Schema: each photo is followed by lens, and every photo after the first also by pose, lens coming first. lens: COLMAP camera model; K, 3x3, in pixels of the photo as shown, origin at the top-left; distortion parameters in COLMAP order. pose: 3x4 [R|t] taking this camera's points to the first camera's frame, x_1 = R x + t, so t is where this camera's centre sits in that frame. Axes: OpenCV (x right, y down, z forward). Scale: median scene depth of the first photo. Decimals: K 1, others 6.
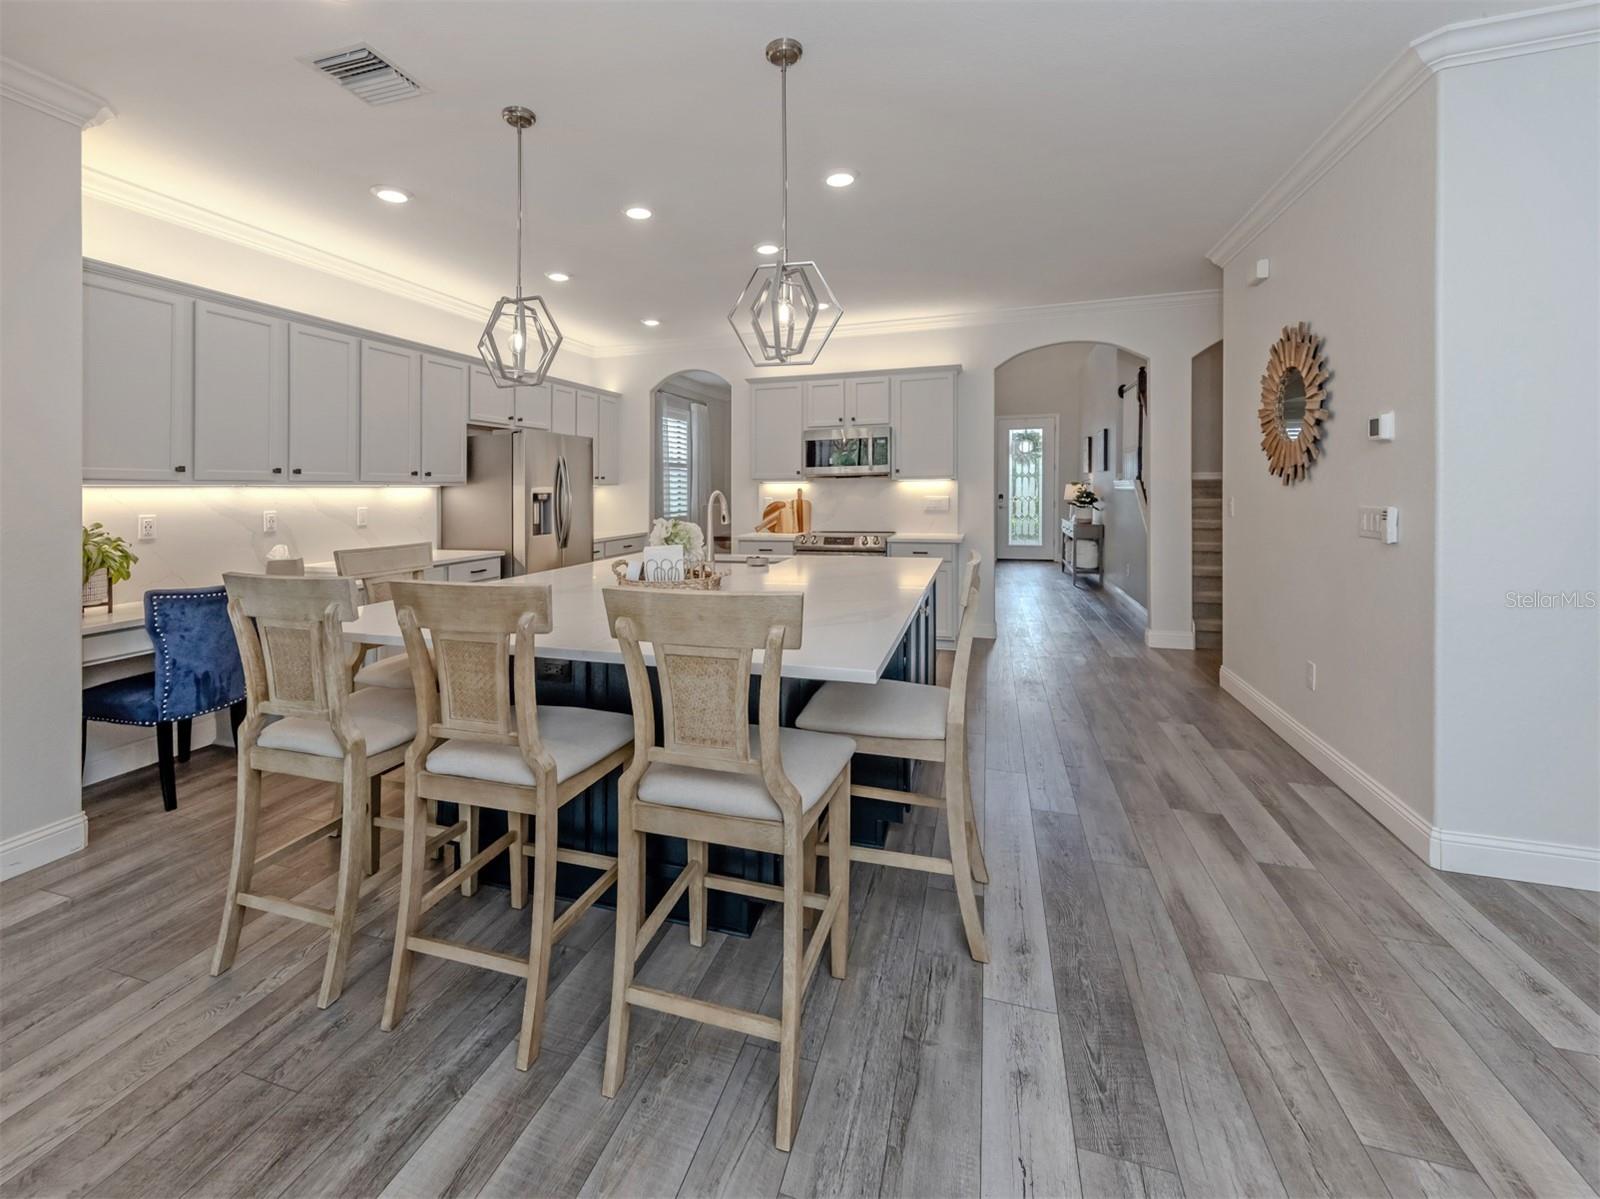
lens RADIAL K [[641.3, 0, 800.0], [0, 641.3, 599.5], [0, 0, 1]] dist [0.001903, 0.000153]
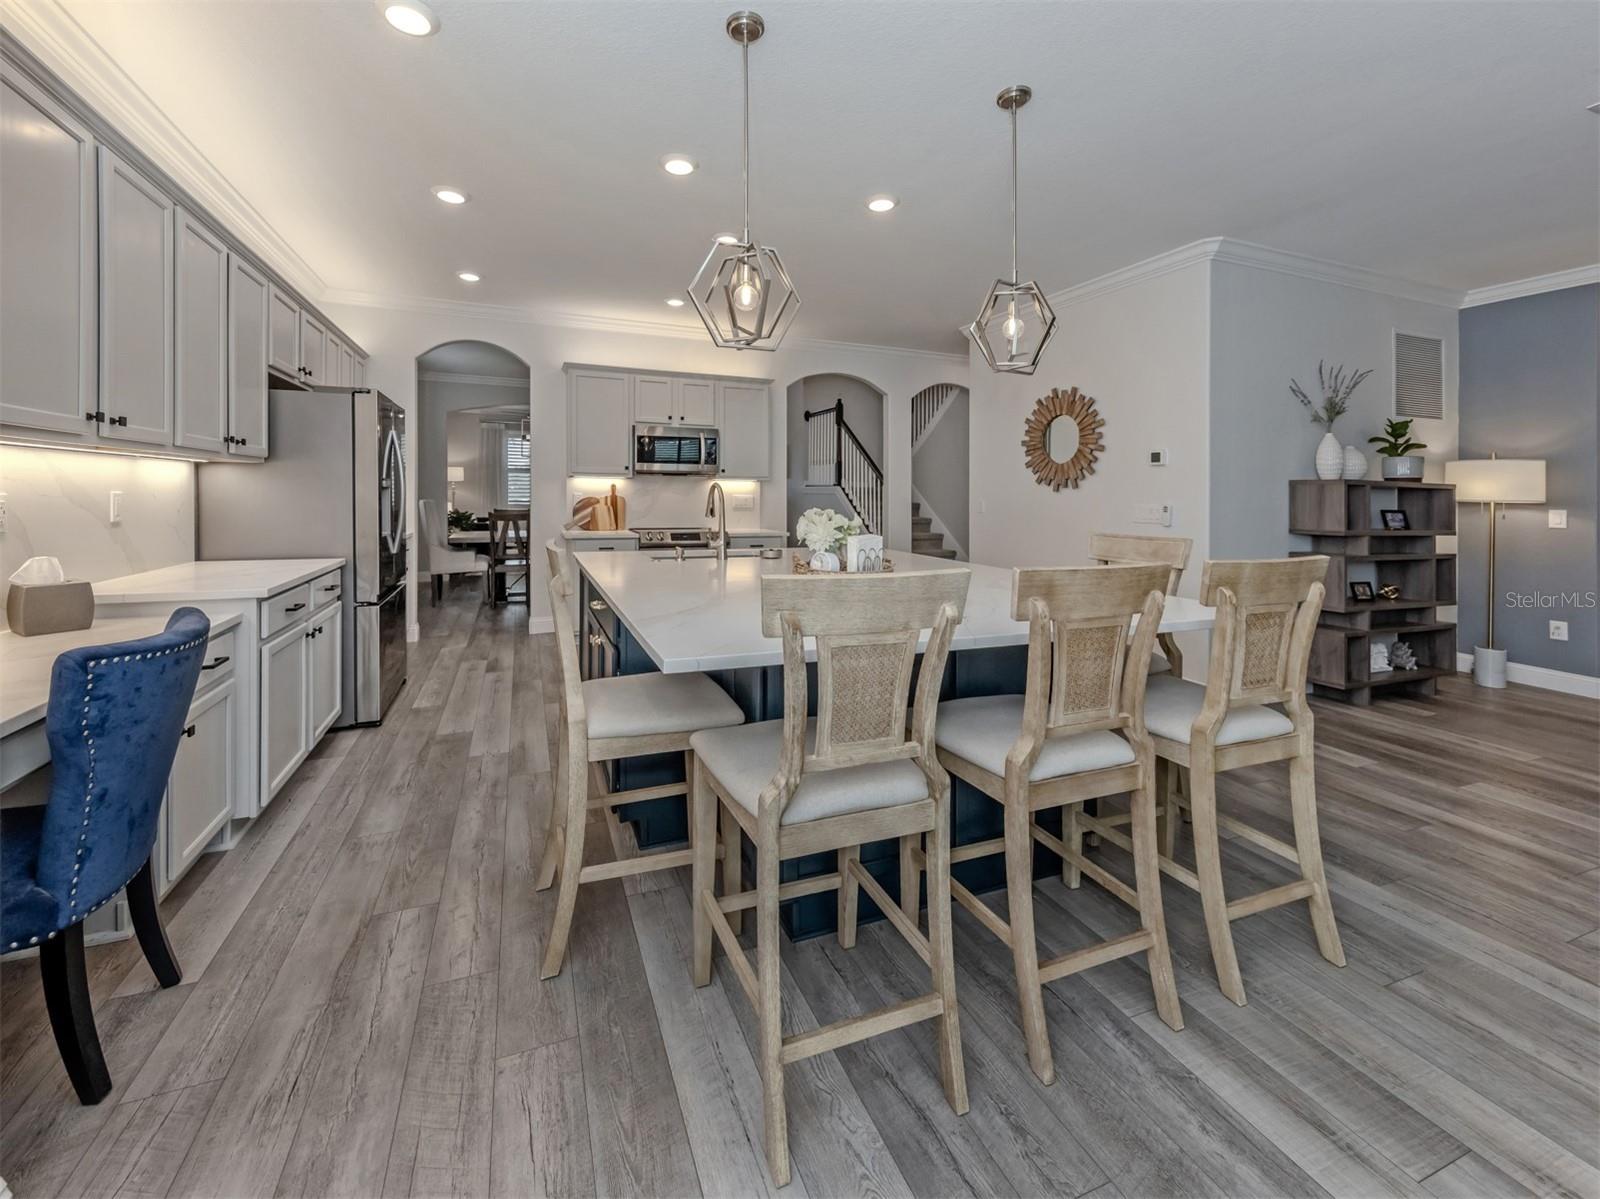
lens RADIAL K [[584.6, 0, 801.9], [0, 584.6, 587.2], [0, 0, 1]] dist [0.011216, -0.003300]
pose [[0.803385, -0.072204, 0.591066, -0.614096], [0.077551, 0.996854, 0.016367, -0.019360], [-0.590388, 0.032689, 0.806457, 0.242829]]
